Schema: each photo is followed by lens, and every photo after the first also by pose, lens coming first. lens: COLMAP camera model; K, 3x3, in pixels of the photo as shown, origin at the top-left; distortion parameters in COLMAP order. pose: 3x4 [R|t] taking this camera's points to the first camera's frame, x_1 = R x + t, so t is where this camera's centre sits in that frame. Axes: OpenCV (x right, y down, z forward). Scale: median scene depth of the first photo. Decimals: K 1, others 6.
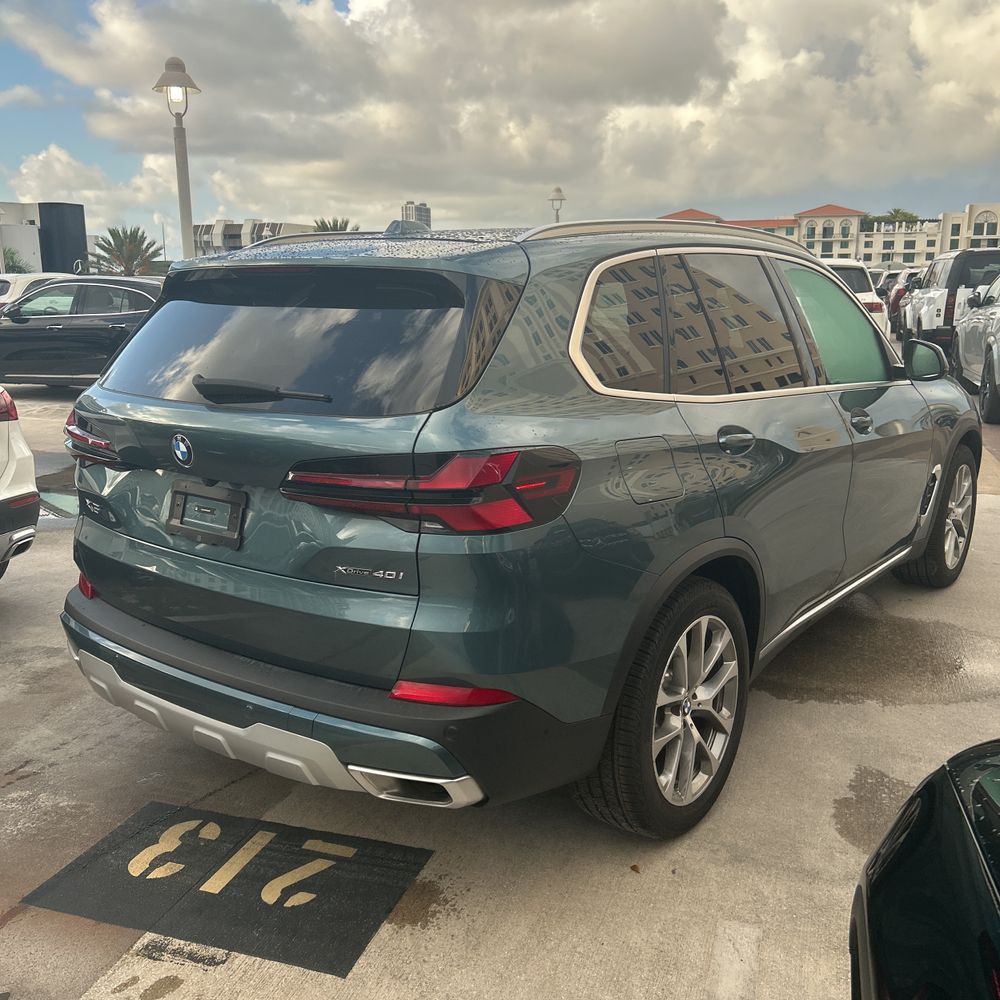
lens RADIAL K [[1011.2, 0, 488.3], [0, 1011.2, 479.3], [0, 0, 1]] dist [0.020985, 0.000000]
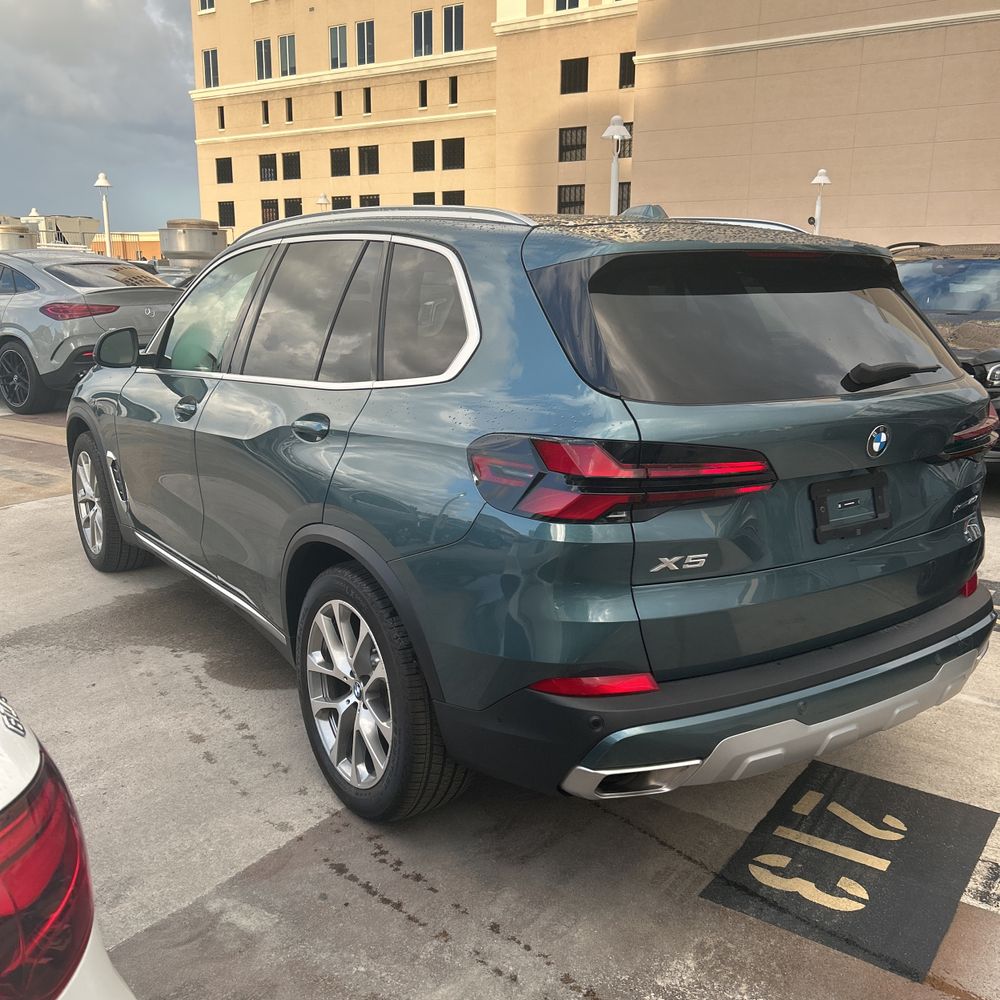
lens RADIAL K [[1011.2, 0, 482.5], [0, 1011.2, 496.5], [0, 0, 1]] dist [0.020985, 0.000000]
pose [[0.307750, -0.200554, 0.930090, -0.976600], [0.178934, 0.972290, 0.150448, -0.140411], [-0.934490, 0.120125, 0.335108, 0.757525]]
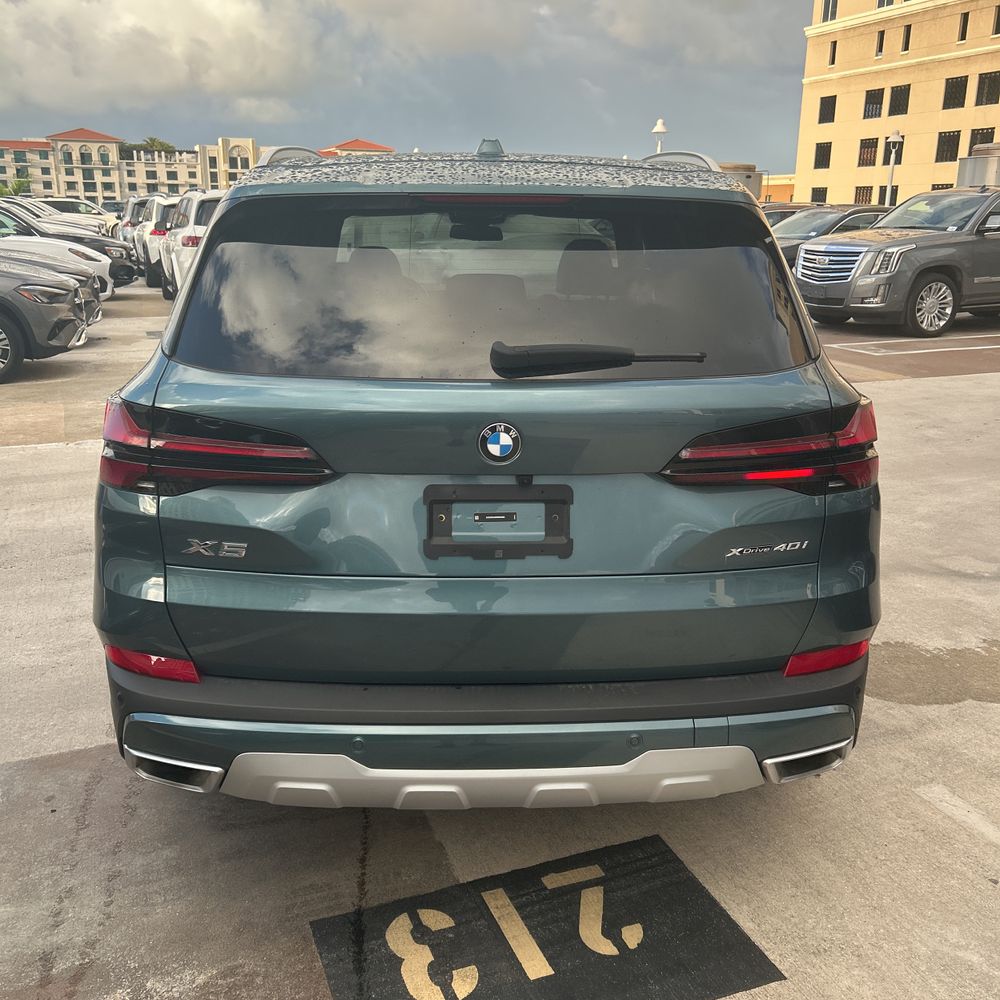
lens RADIAL K [[1011.2, 0, 507.9], [0, 1011.2, 497.9], [0, 0, 1]] dist [0.020985, 0.000000]
pose [[0.764888, -0.163654, 0.623027, -0.567169], [0.112097, 0.986248, 0.121443, -0.058455], [-0.634334, -0.023051, 0.772715, 0.301064]]
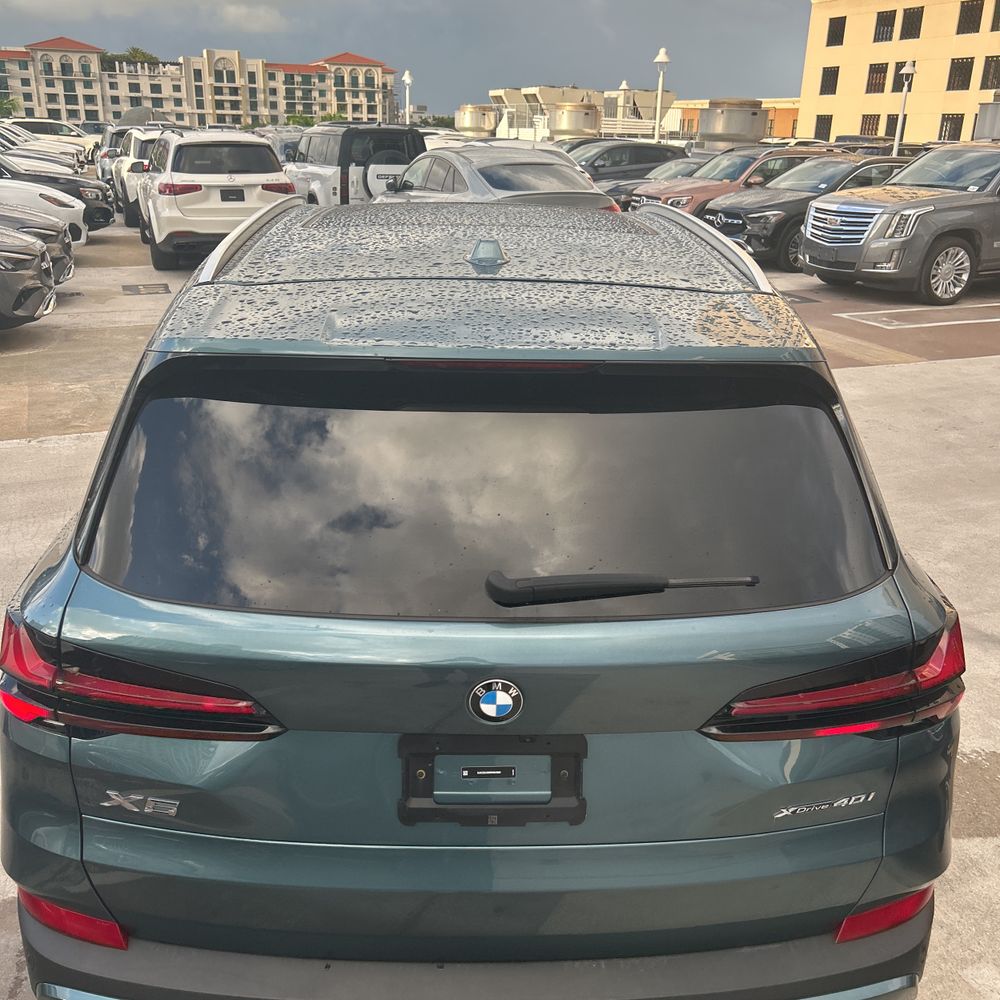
lens RADIAL K [[1011.2, 0, 496.3], [0, 1011.2, 501.1], [0, 0, 1]] dist [0.020985, 0.000000]
pose [[0.767781, -0.200493, 0.608535, -0.468532], [0.099538, 0.975572, 0.195834, -0.190640], [-0.632933, -0.089785, 0.768983, 0.405032]]
